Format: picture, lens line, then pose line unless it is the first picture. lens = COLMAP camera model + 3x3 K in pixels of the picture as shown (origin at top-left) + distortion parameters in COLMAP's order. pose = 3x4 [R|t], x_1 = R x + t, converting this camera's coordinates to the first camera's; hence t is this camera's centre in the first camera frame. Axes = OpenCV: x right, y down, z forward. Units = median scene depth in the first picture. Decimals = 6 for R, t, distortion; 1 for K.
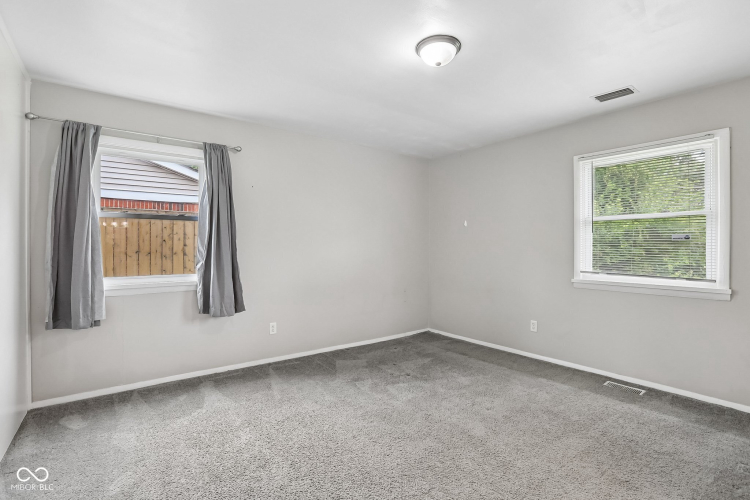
lens RADIAL K [[350.1, 0, 376.8], [0, 350.1, 246.9], [0, 0, 1]] dist [-0.057786, 0.022608]
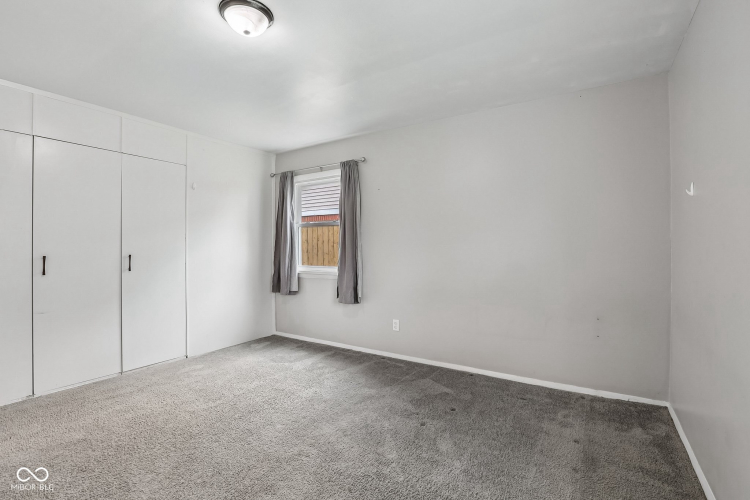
lens RADIAL K [[350.1, 0, 376.8], [0, 350.1, 246.9], [0, 0, 1]] dist [-0.057786, 0.022608]
pose [[0.337401, -0.002681, -0.941357, 0.766993], [0.005304, 0.999985, -0.000946, 0.006130], [0.941346, -0.004674, 0.337411, 0.714600]]
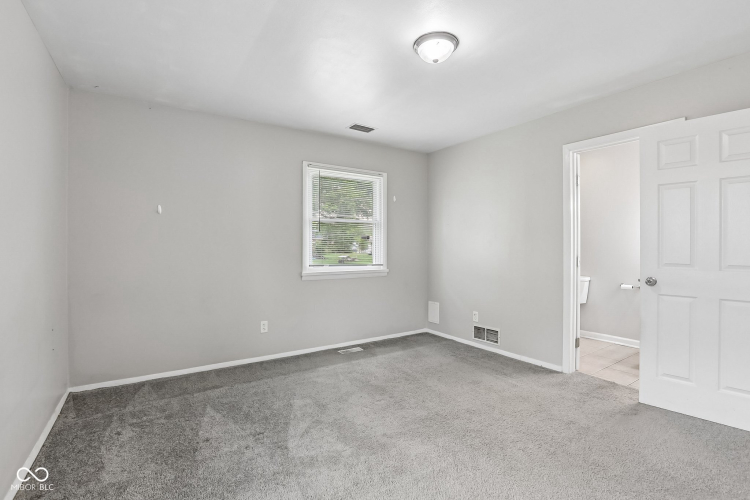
lens RADIAL K [[350.1, 0, 376.8], [0, 350.1, 246.9], [0, 0, 1]] dist [-0.057786, 0.022608]
pose [[0.060855, -0.005755, 0.998130, -0.580914], [-0.006531, 0.999960, 0.006164, 0.002348], [-0.998125, -0.006894, 0.060815, 0.774405]]
